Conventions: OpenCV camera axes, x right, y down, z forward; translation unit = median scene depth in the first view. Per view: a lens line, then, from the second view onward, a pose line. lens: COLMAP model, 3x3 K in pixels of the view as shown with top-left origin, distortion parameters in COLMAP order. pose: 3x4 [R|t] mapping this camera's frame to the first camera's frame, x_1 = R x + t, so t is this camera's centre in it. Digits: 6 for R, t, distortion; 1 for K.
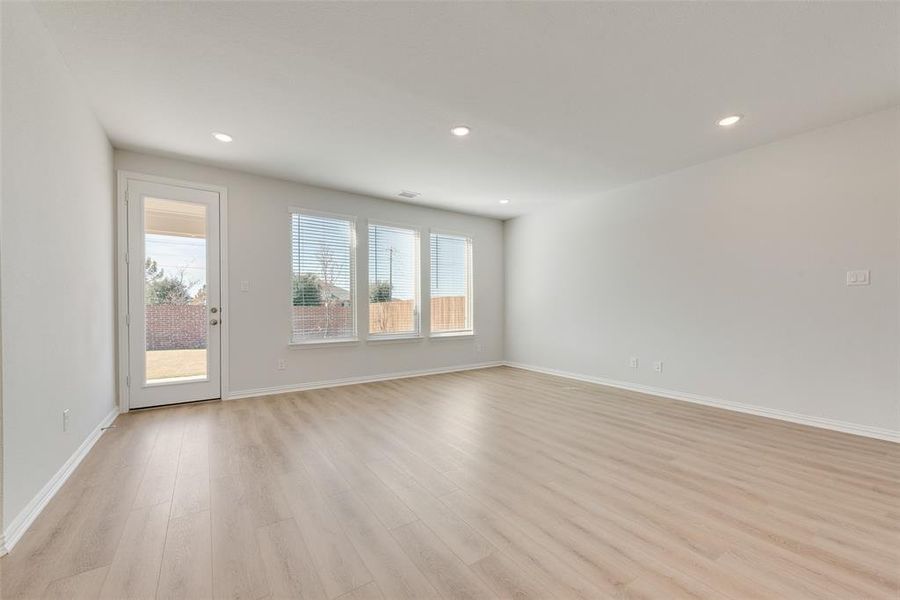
lens RADIAL K [[360.6, 0, 448.7], [0, 360.6, 310.0], [0, 0, 1]] dist [0.000720, 0.000059]
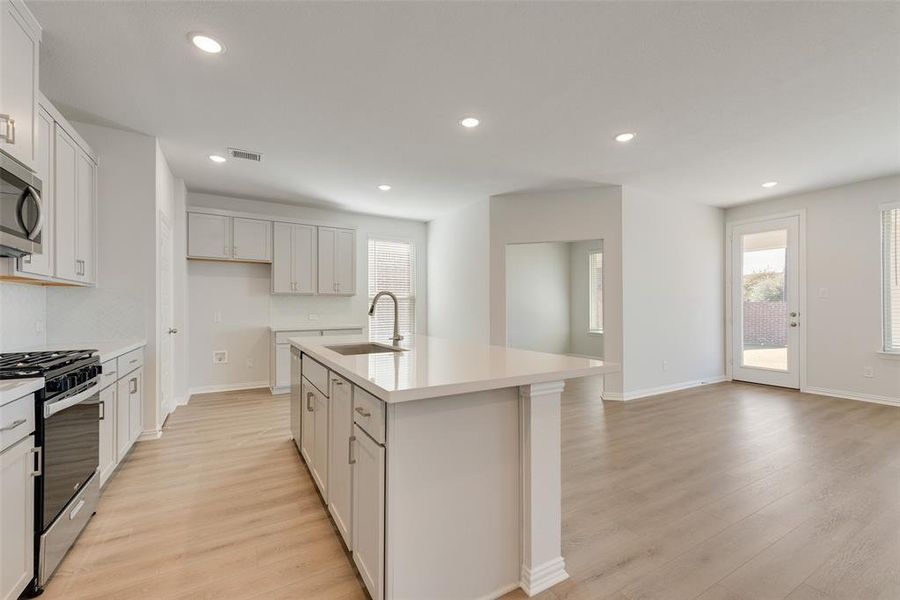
lens RADIAL K [[376.3, 0, 454.9], [0, 376.3, 307.6], [0, 0, 1]] dist [0.002083, 0.000089]
pose [[-0.061792, -0.001632, -0.998088, 0.583180], [0.001349, 0.999998, -0.001718, -0.018851], [0.998088, -0.001452, -0.061789, -0.043542]]
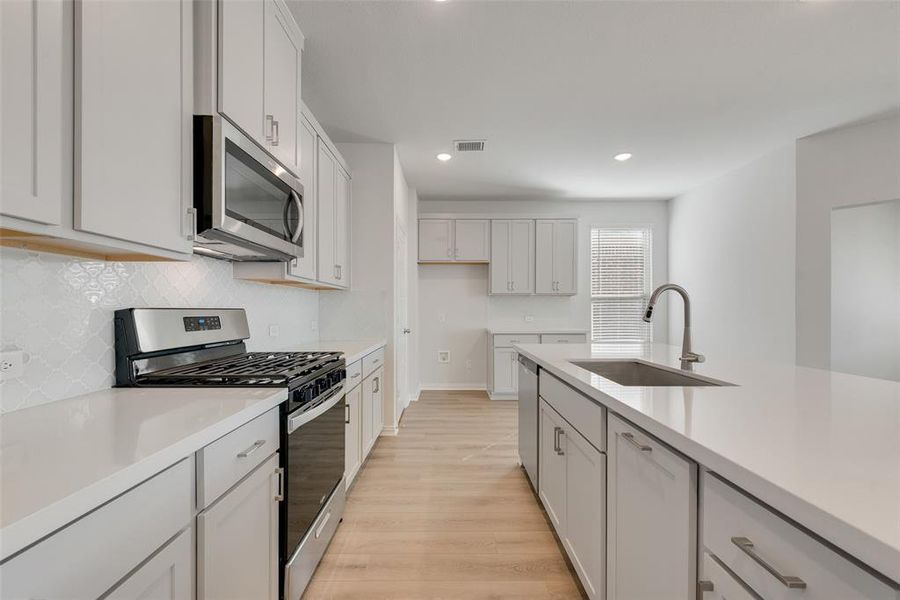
lens RADIAL K [[370.1, 0, 448.8], [0, 370.1, 310.1], [0, 0, 1]] dist [0.000102, -0.000003]
pose [[-0.560927, 0.001247, -0.827864, 0.451503], [-0.000469, 0.999998, 0.001824, -0.019953], [0.827865, 0.001411, -0.560926, -0.151632]]
